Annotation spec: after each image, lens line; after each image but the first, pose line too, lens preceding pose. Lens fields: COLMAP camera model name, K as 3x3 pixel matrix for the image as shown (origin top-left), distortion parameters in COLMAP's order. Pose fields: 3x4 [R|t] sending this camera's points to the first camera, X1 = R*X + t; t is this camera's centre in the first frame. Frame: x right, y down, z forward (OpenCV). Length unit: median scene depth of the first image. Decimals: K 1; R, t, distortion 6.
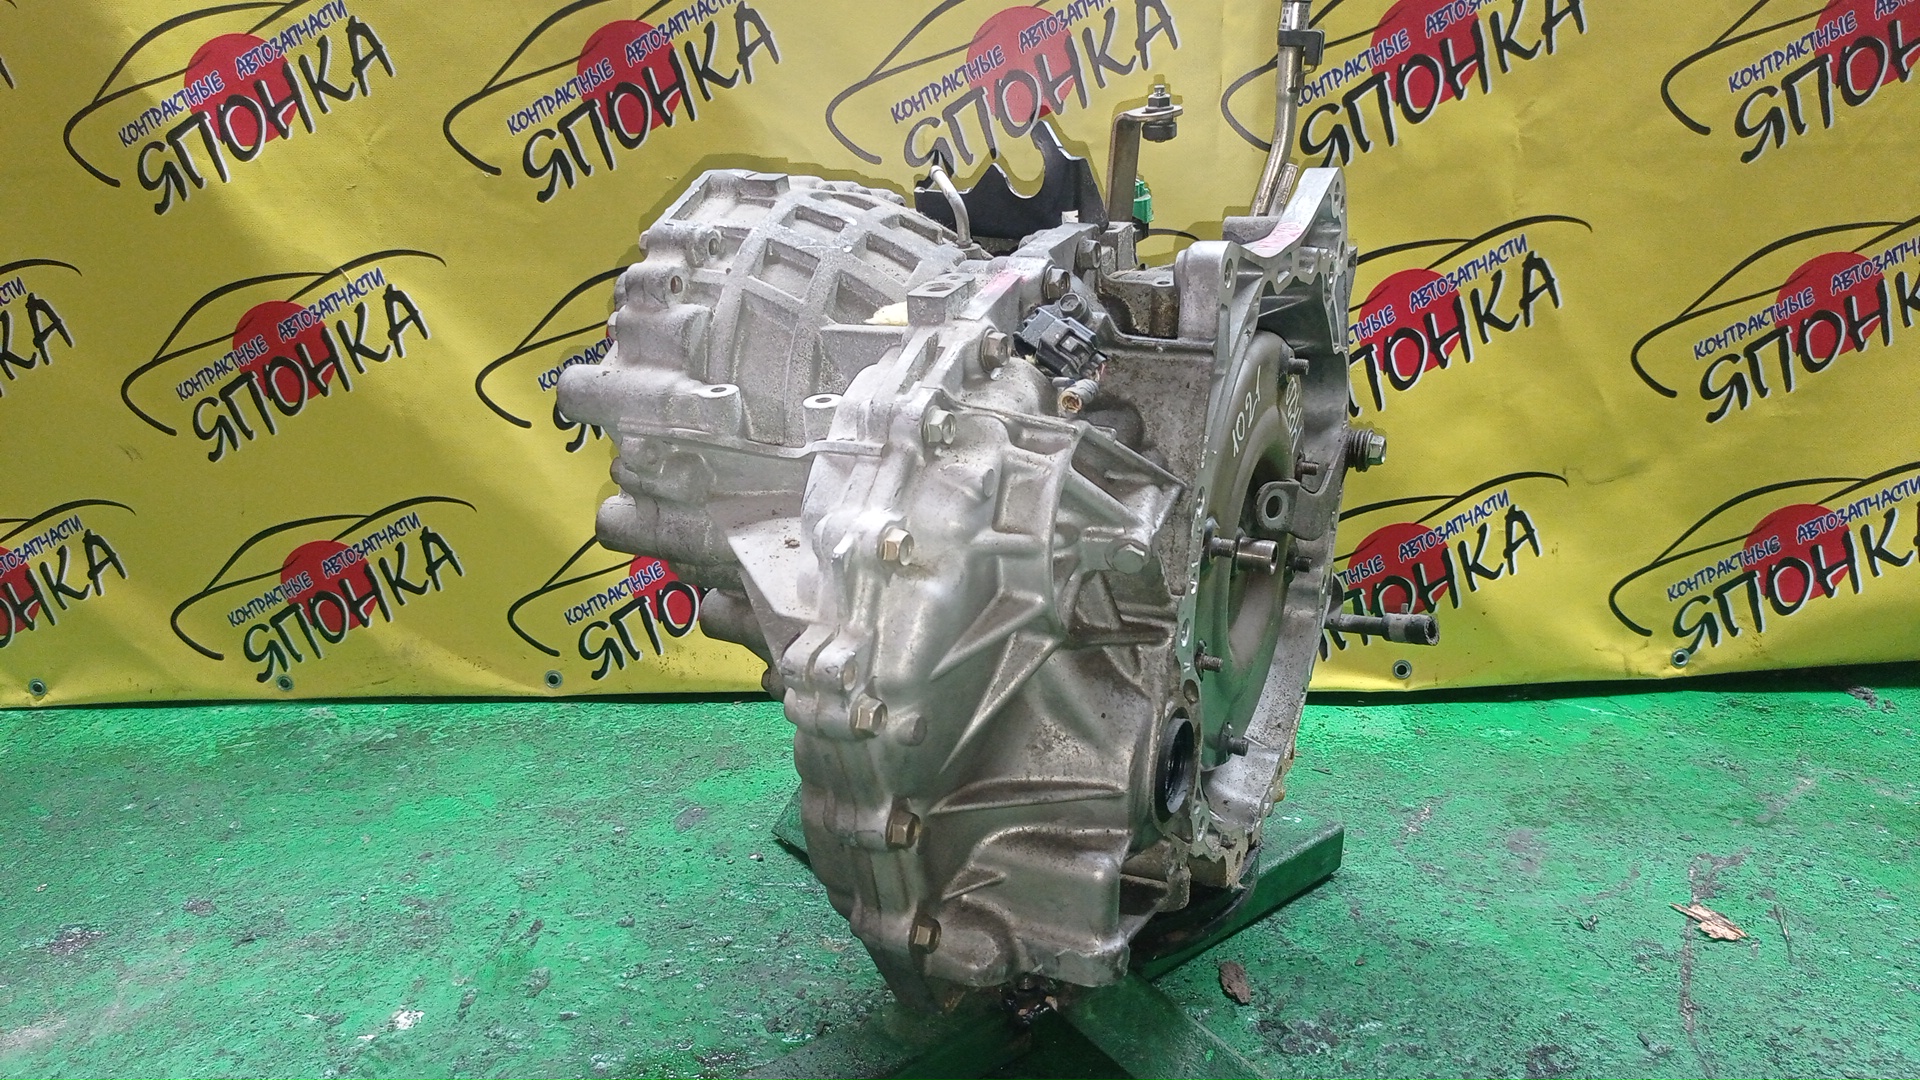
lens RADIAL K [[1450.6, 0, 960.2], [0, 1450.6, 555.4], [0, 0, 1]] dist [-0.016094, 0.008661]
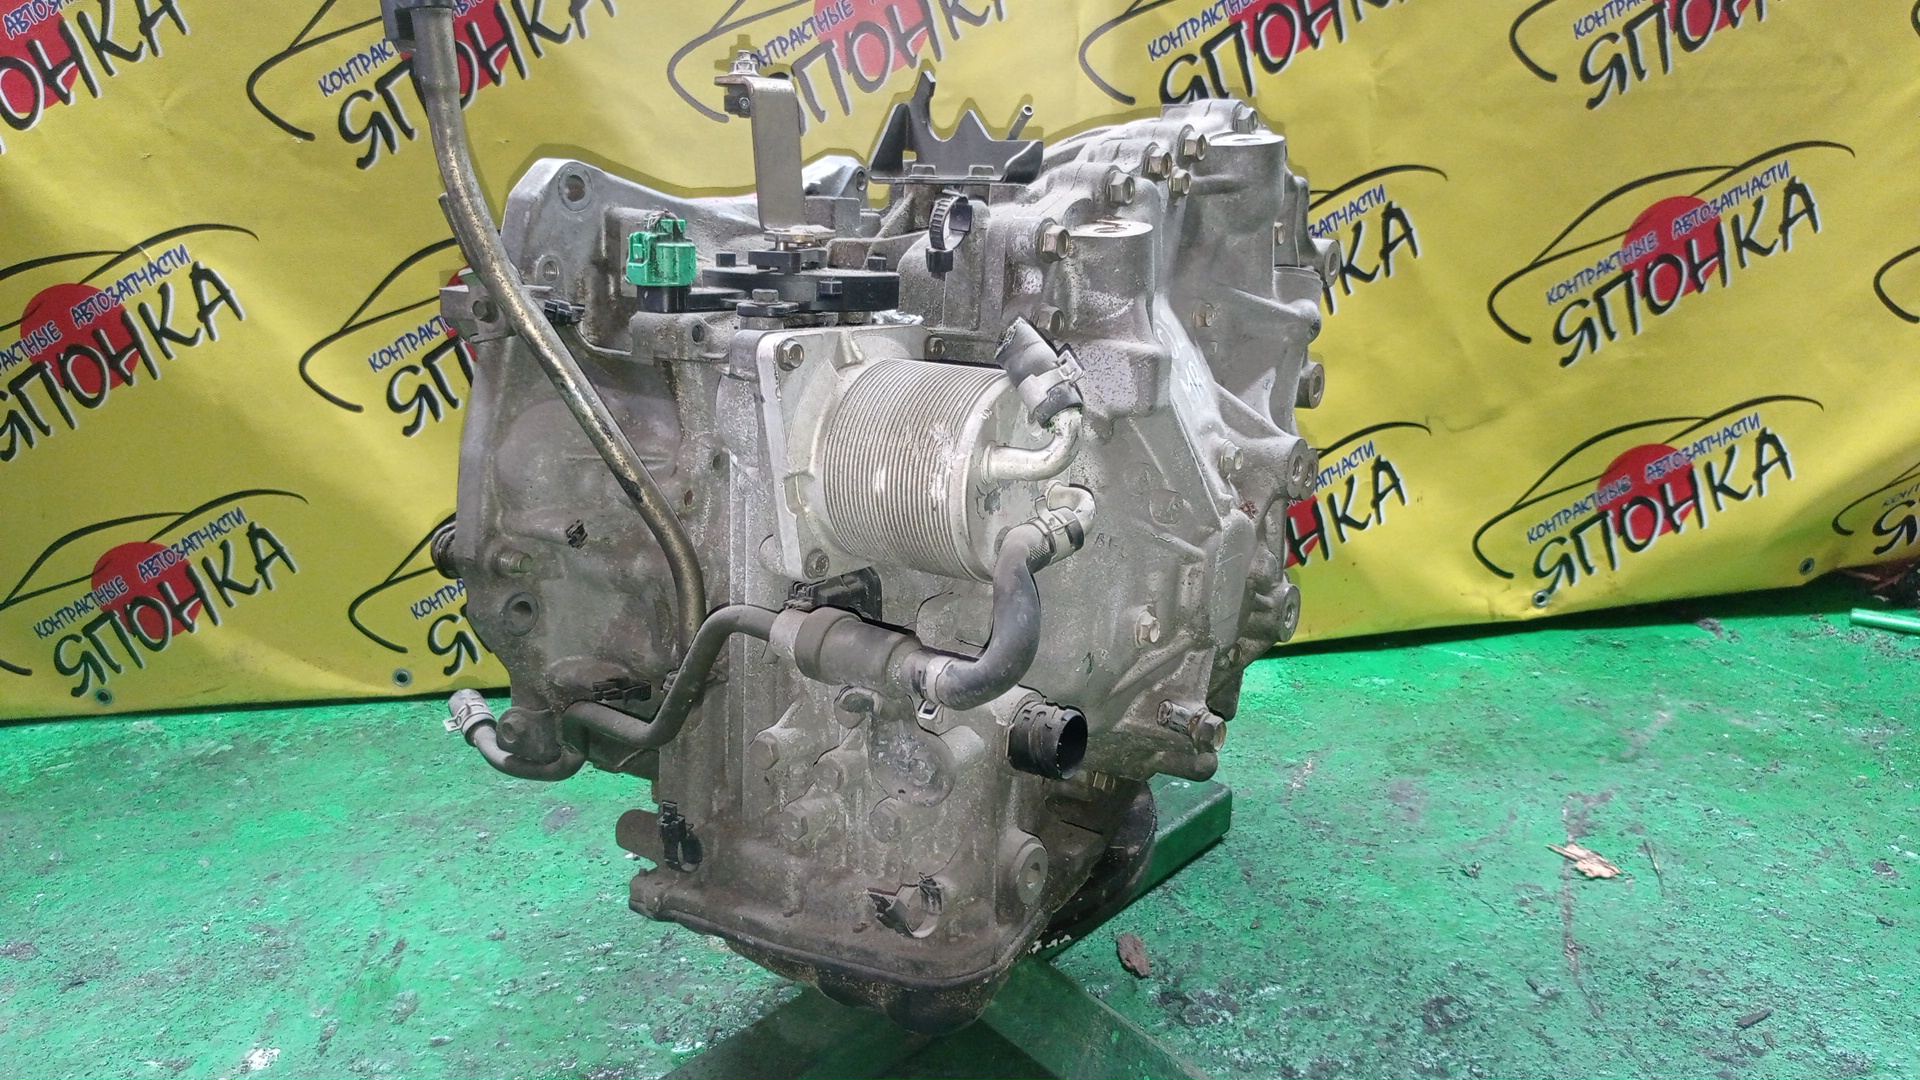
lens RADIAL K [[1450.6, 0, 968.1], [0, 1450.6, 557.3], [0, 0, 1]] dist [-0.016094, 0.008661]
pose [[0.993604, -0.044800, 0.103658, -0.009424], [0.041348, 0.998524, 0.035210, -0.011806], [-0.105082, -0.030699, 0.993990, 0.028383]]
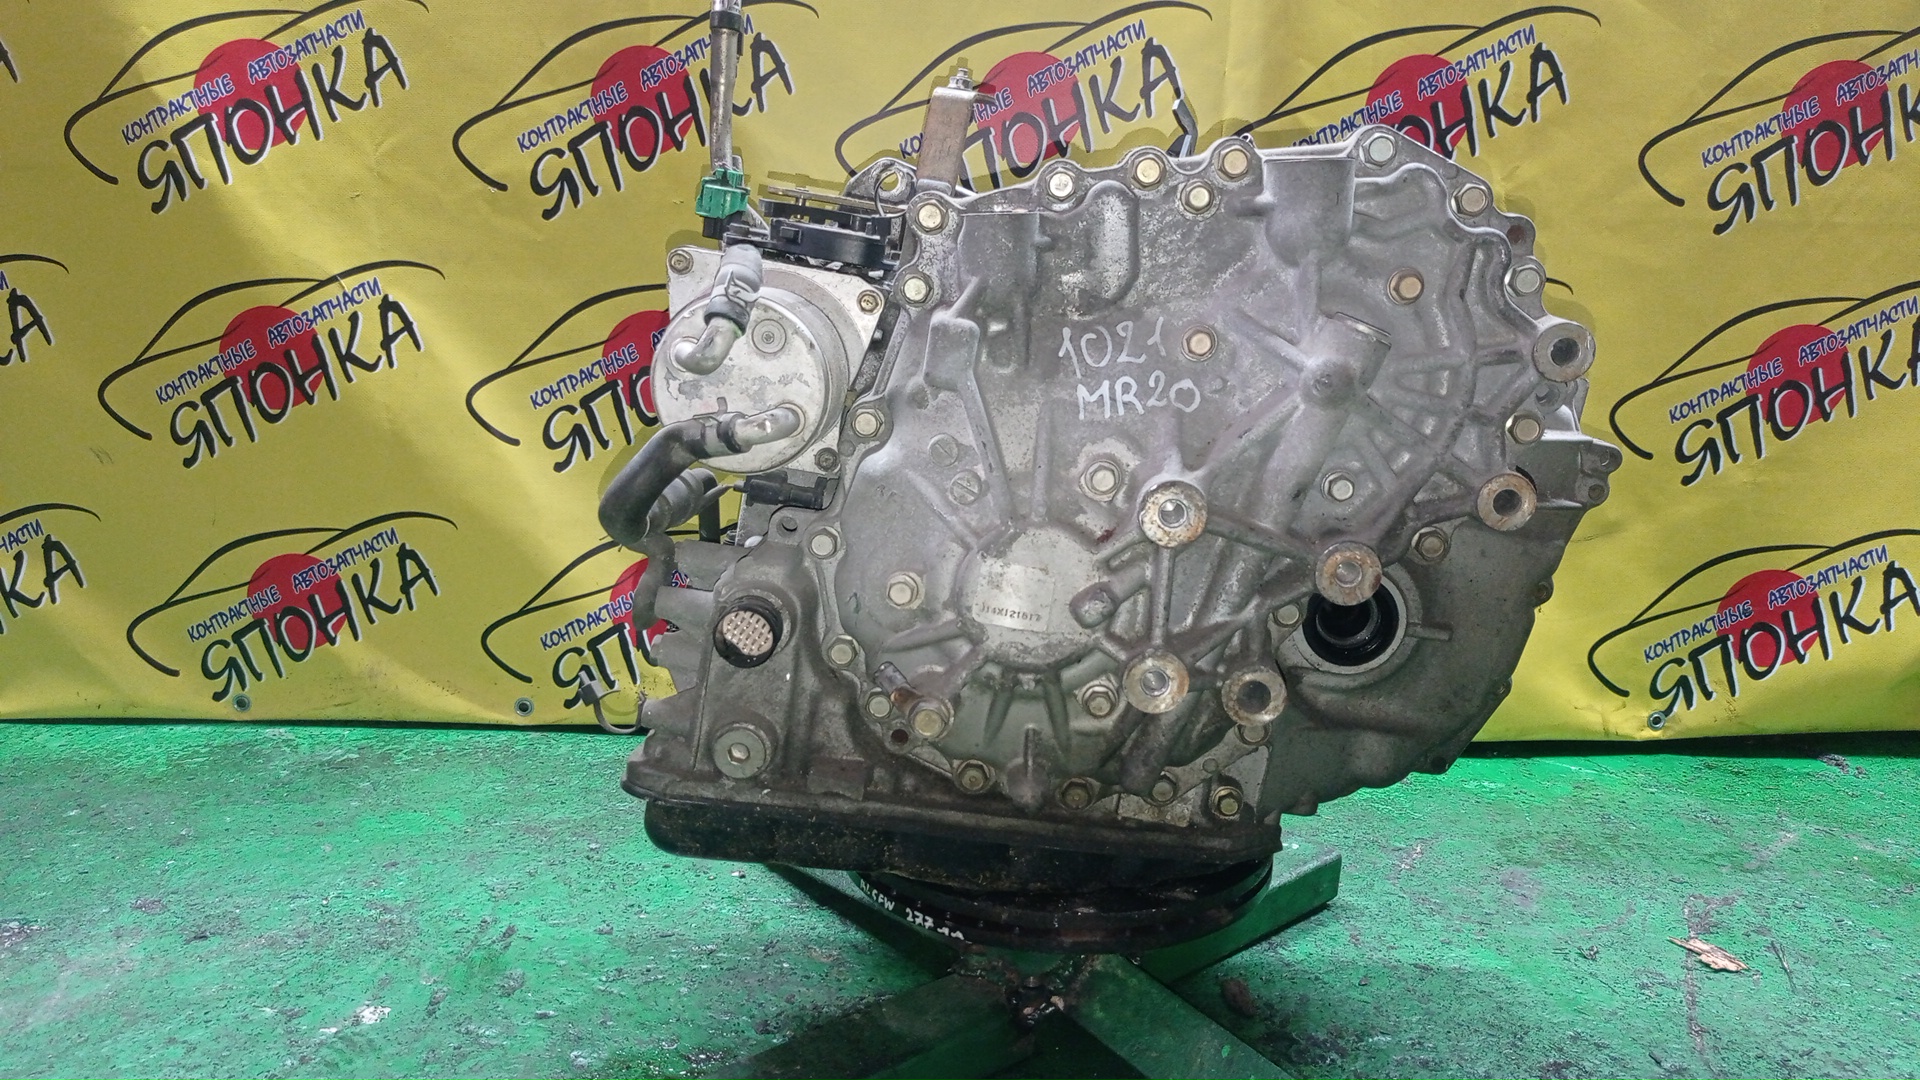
lens RADIAL K [[1450.6, 0, 957.8], [0, 1450.6, 554.7], [0, 0, 1]] dist [-0.016094, 0.008661]
pose [[0.998377, 0.037682, 0.042699, -0.039206], [-0.033531, 0.995000, -0.094074, 0.073586], [-0.046031, 0.092489, 0.994649, 0.009763]]
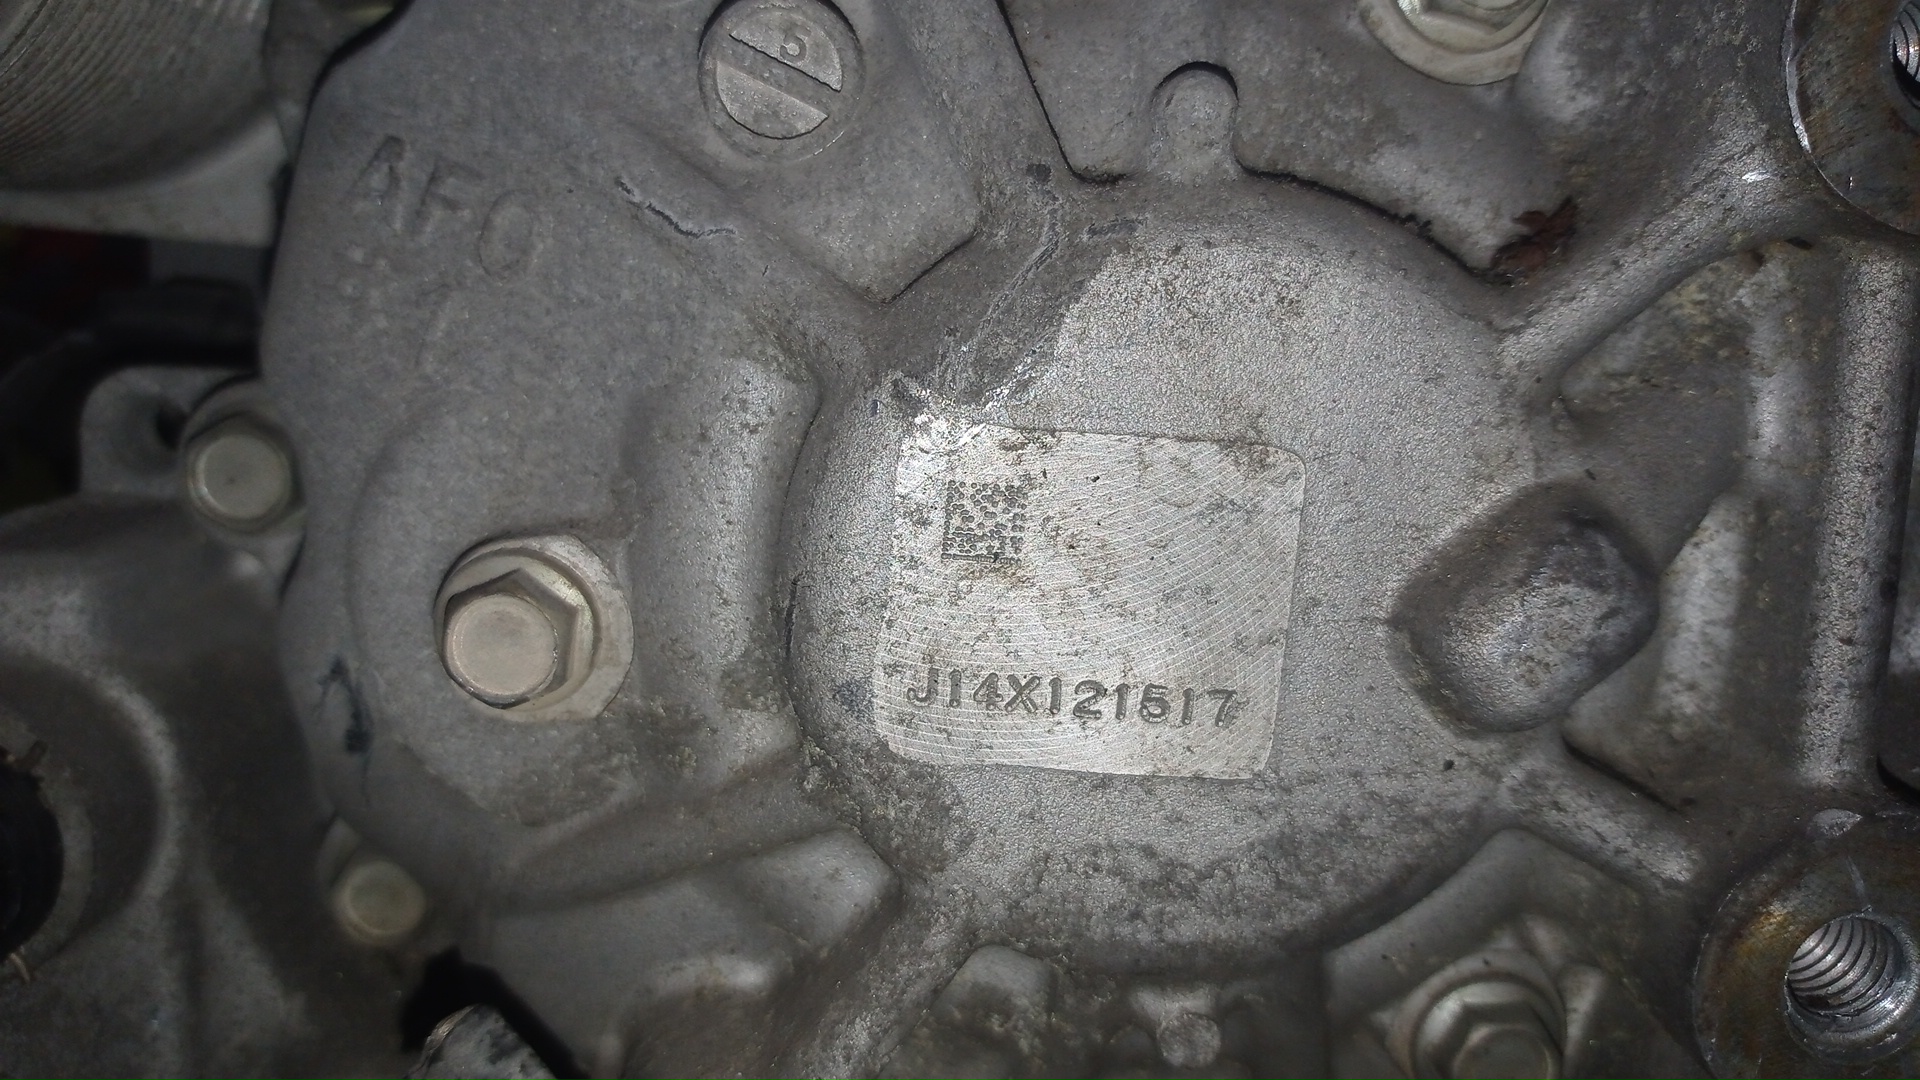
lens RADIAL K [[1450.6, 0, 955.4], [0, 1450.6, 535.5], [0, 0, 1]] dist [-0.016094, 0.008661]
pose [[0.992438, -0.051094, 0.111603, -0.016396], [0.065290, 0.989687, -0.127500, 0.046908], [-0.103938, 0.133822, 0.985540, 0.419433]]
